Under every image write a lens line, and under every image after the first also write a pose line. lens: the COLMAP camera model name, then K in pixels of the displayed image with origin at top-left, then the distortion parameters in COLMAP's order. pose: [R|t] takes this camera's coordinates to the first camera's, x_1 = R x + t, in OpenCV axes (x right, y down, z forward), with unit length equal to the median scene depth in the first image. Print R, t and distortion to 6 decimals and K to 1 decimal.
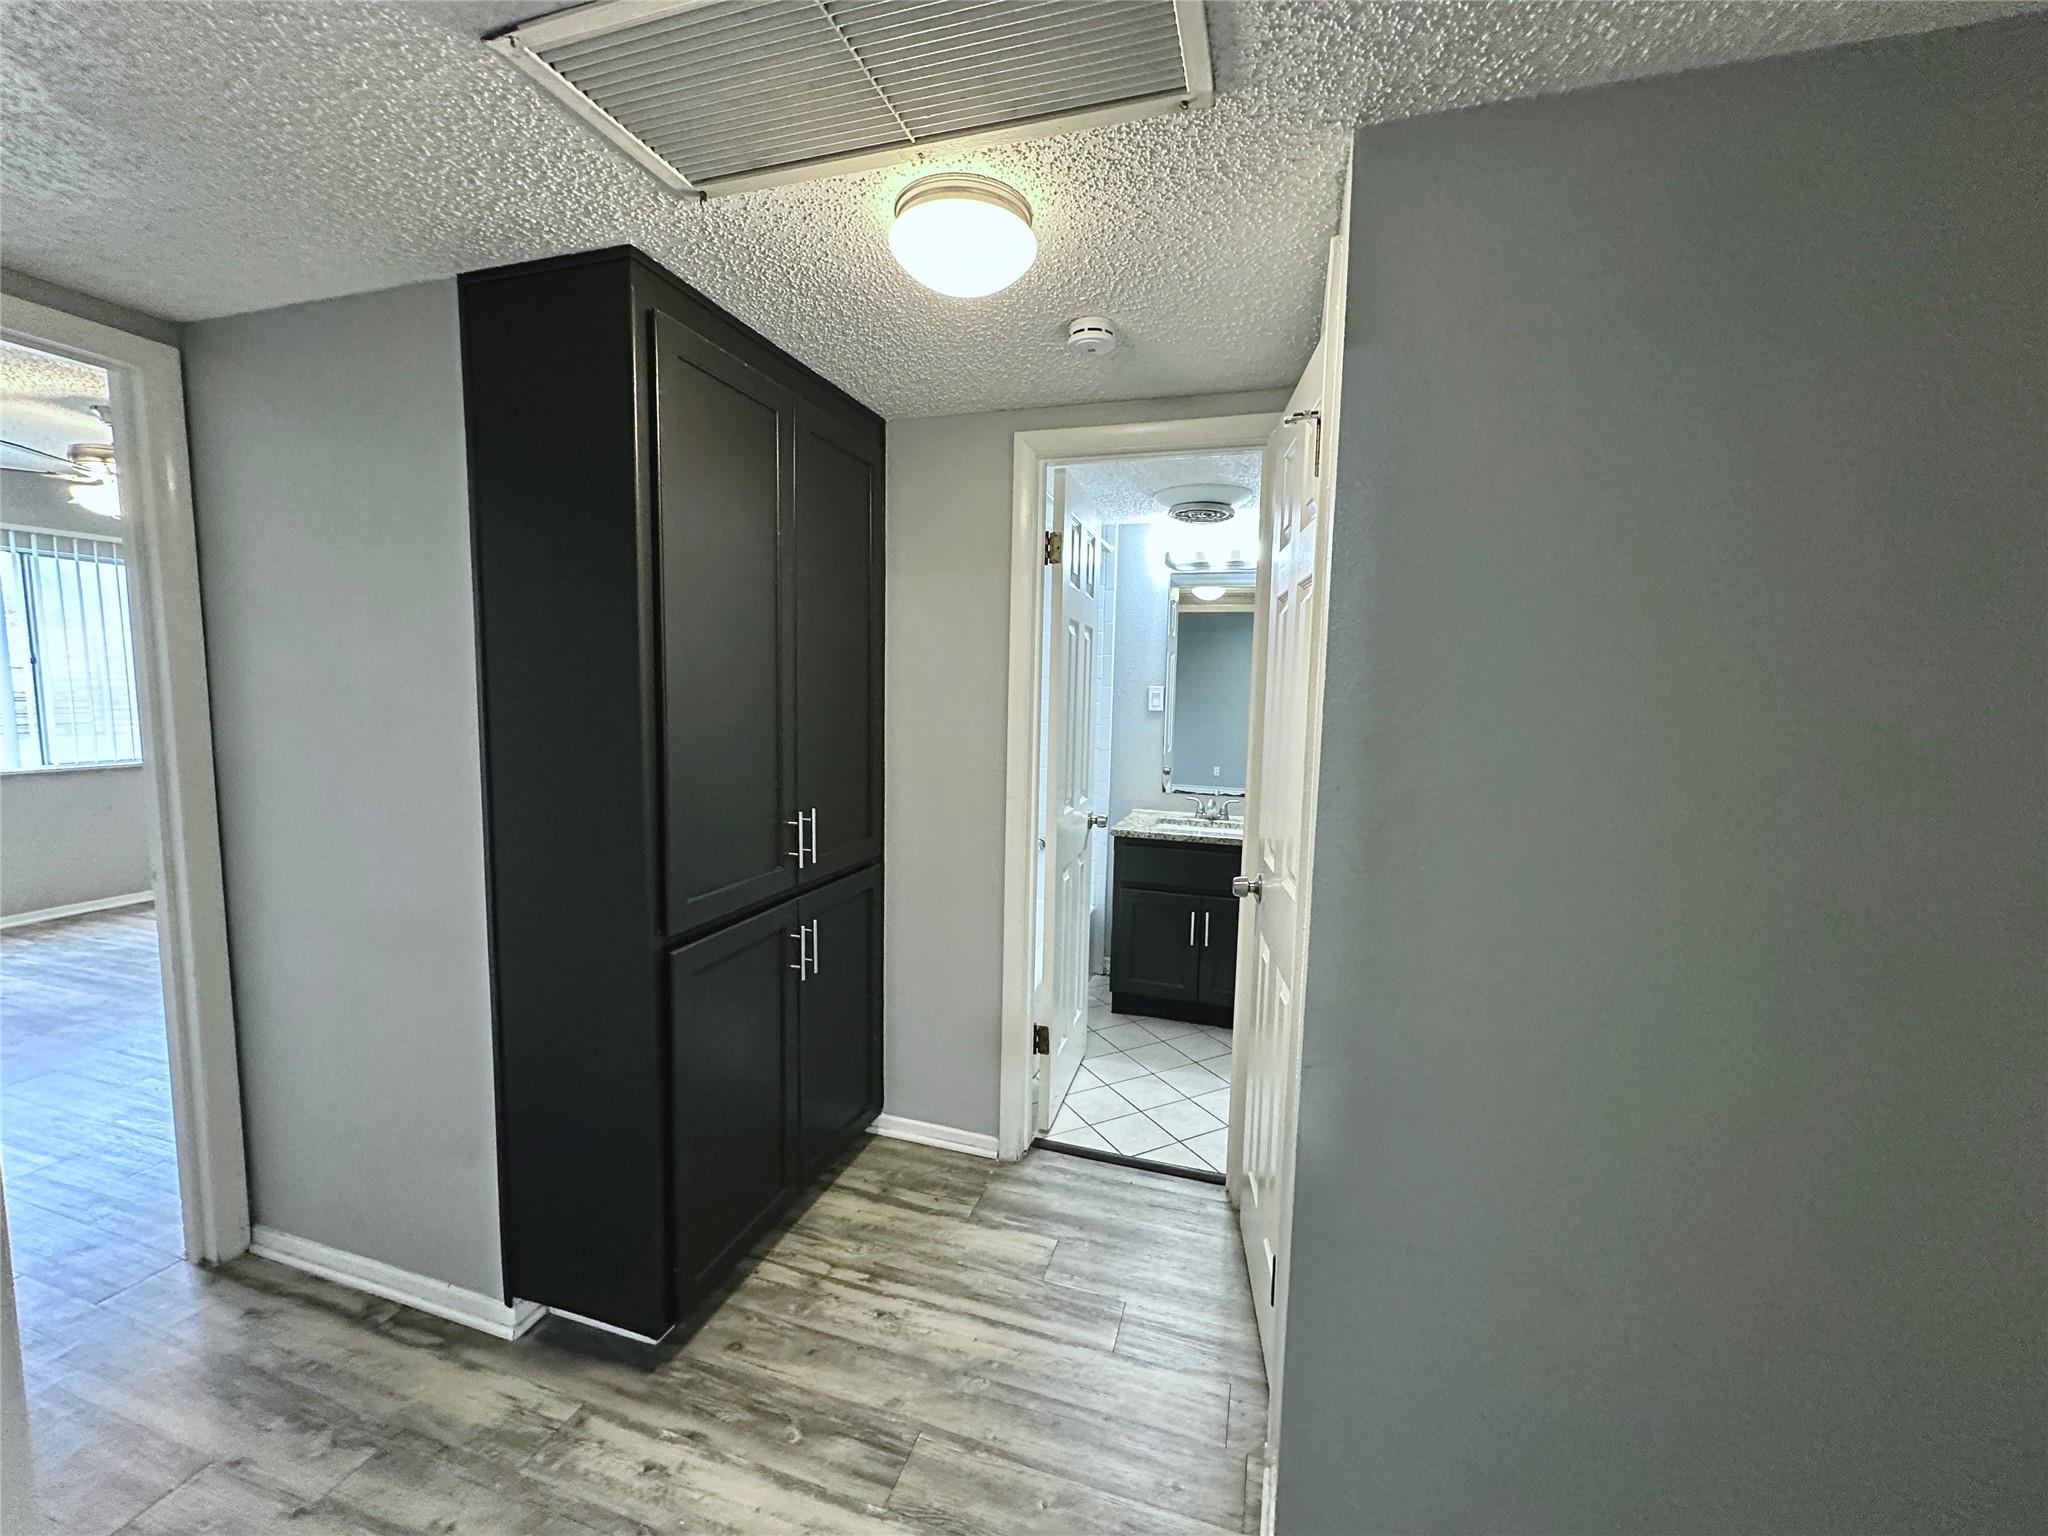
lens RADIAL K [[816.8, 0, 1017.9], [0, 816.8, 766.7], [0, 0, 1]] dist [-0.000982, 0.000249]
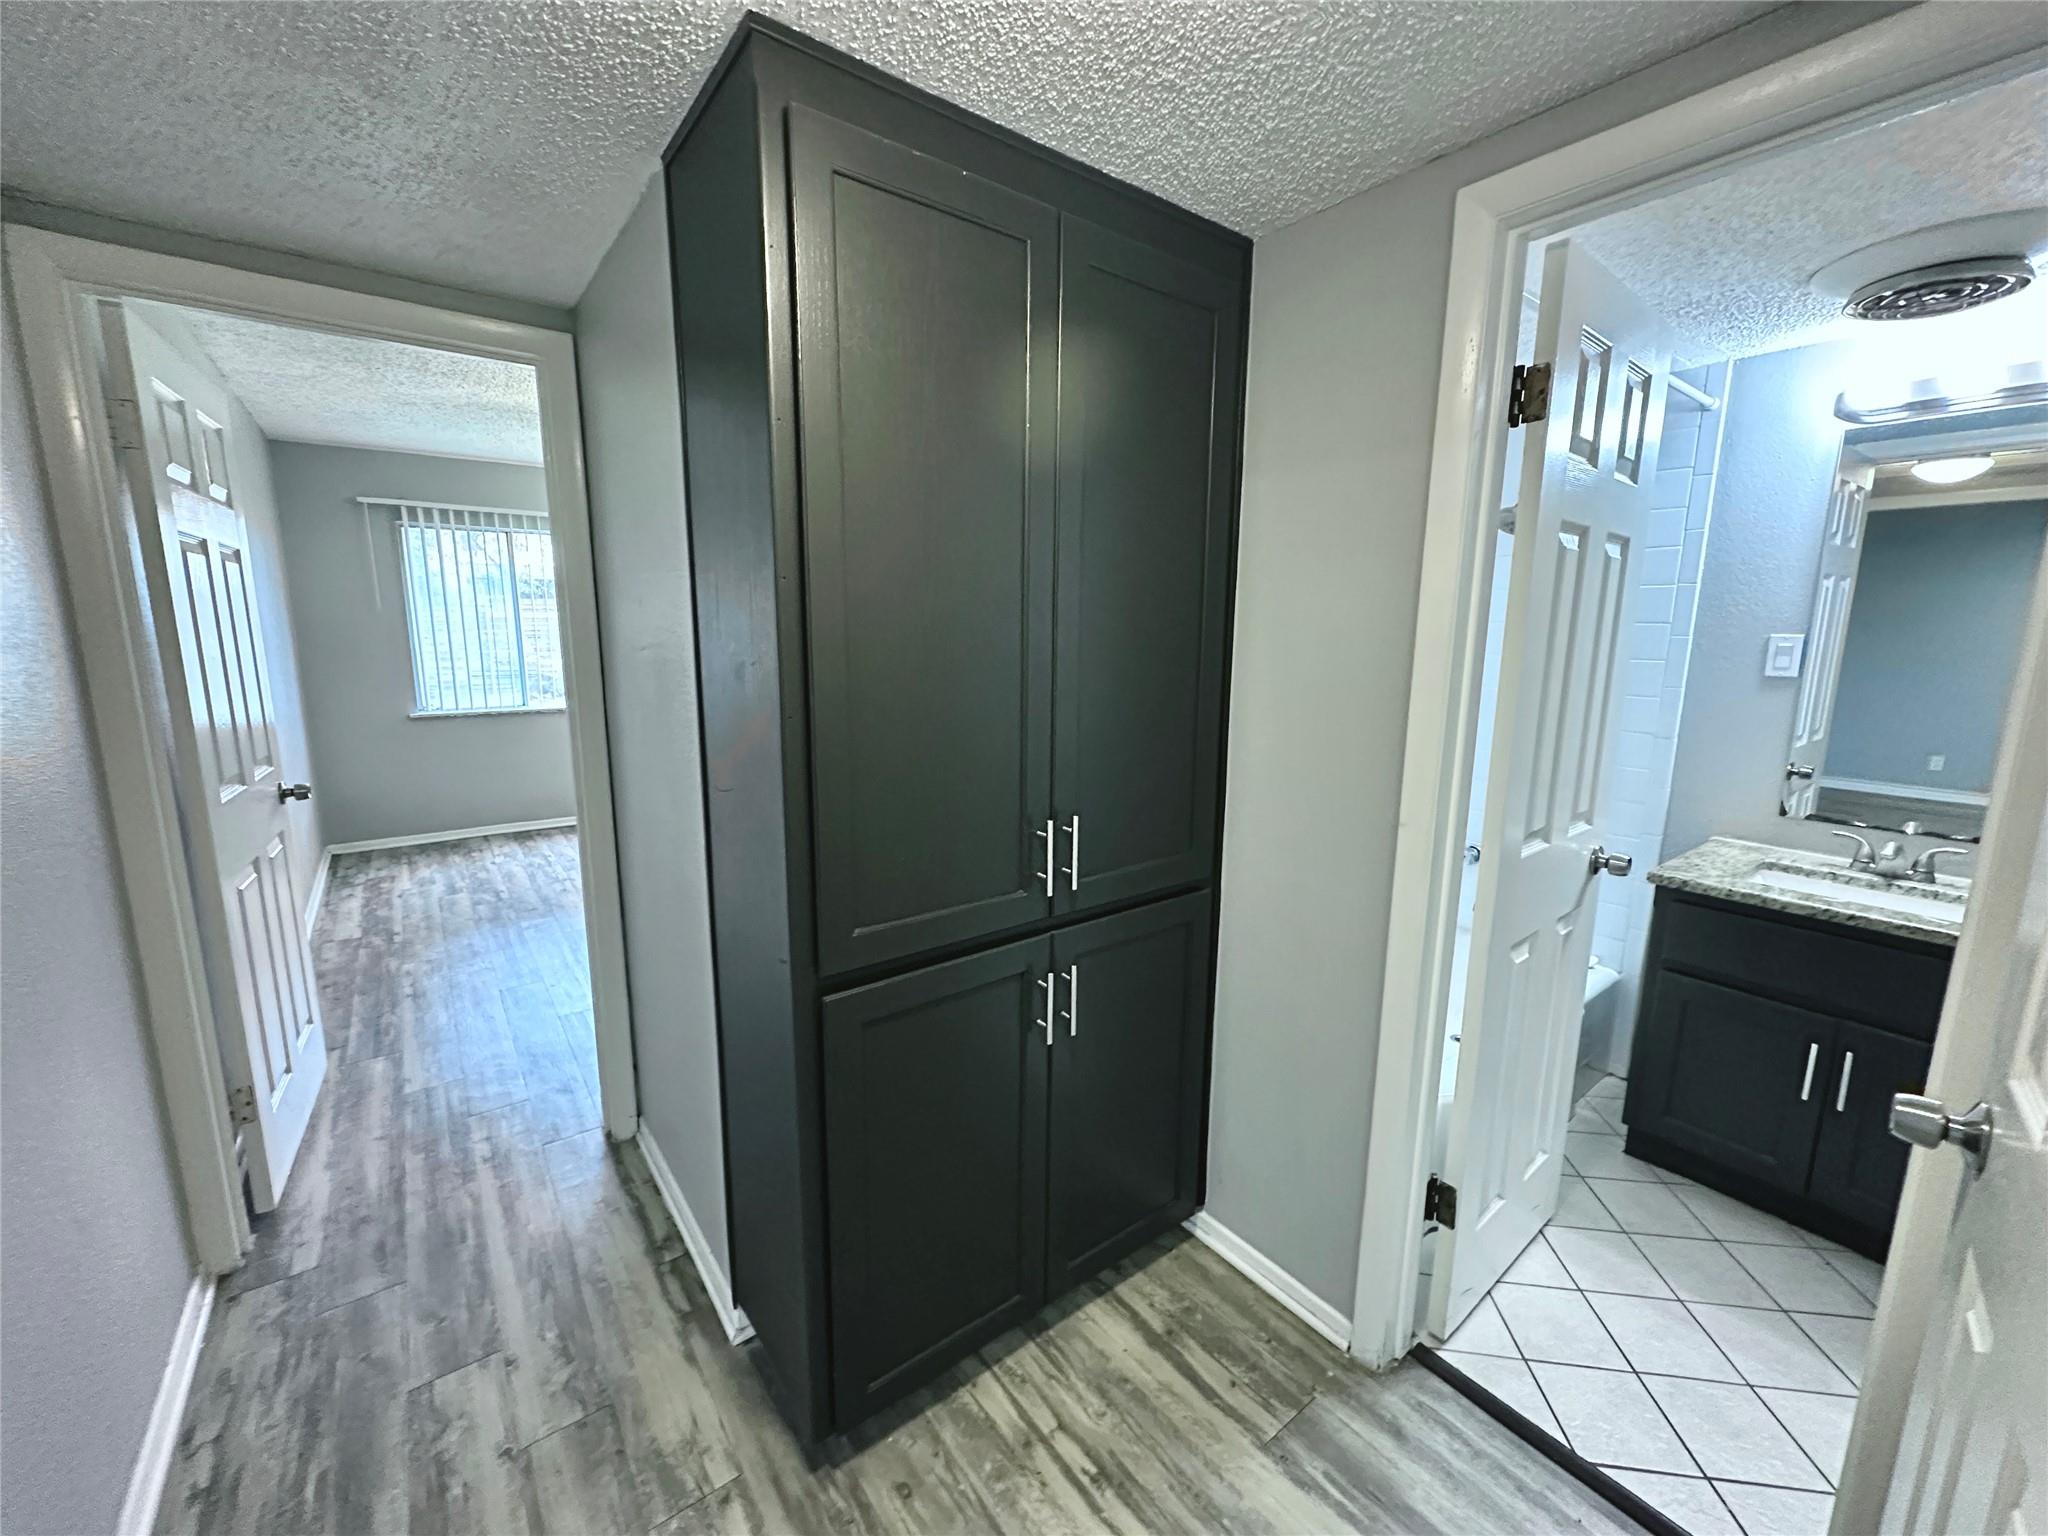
lens RADIAL K [[816.8, 0, 1017.9], [0, 816.8, 766.7], [0, 0, 1]] dist [-0.000982, 0.000249]
pose [[0.817202, 0.085673, -0.569948, 0.104278], [-0.048242, 0.995588, 0.080483, -0.043037], [0.574329, -0.038275, 0.817730, 0.349602]]
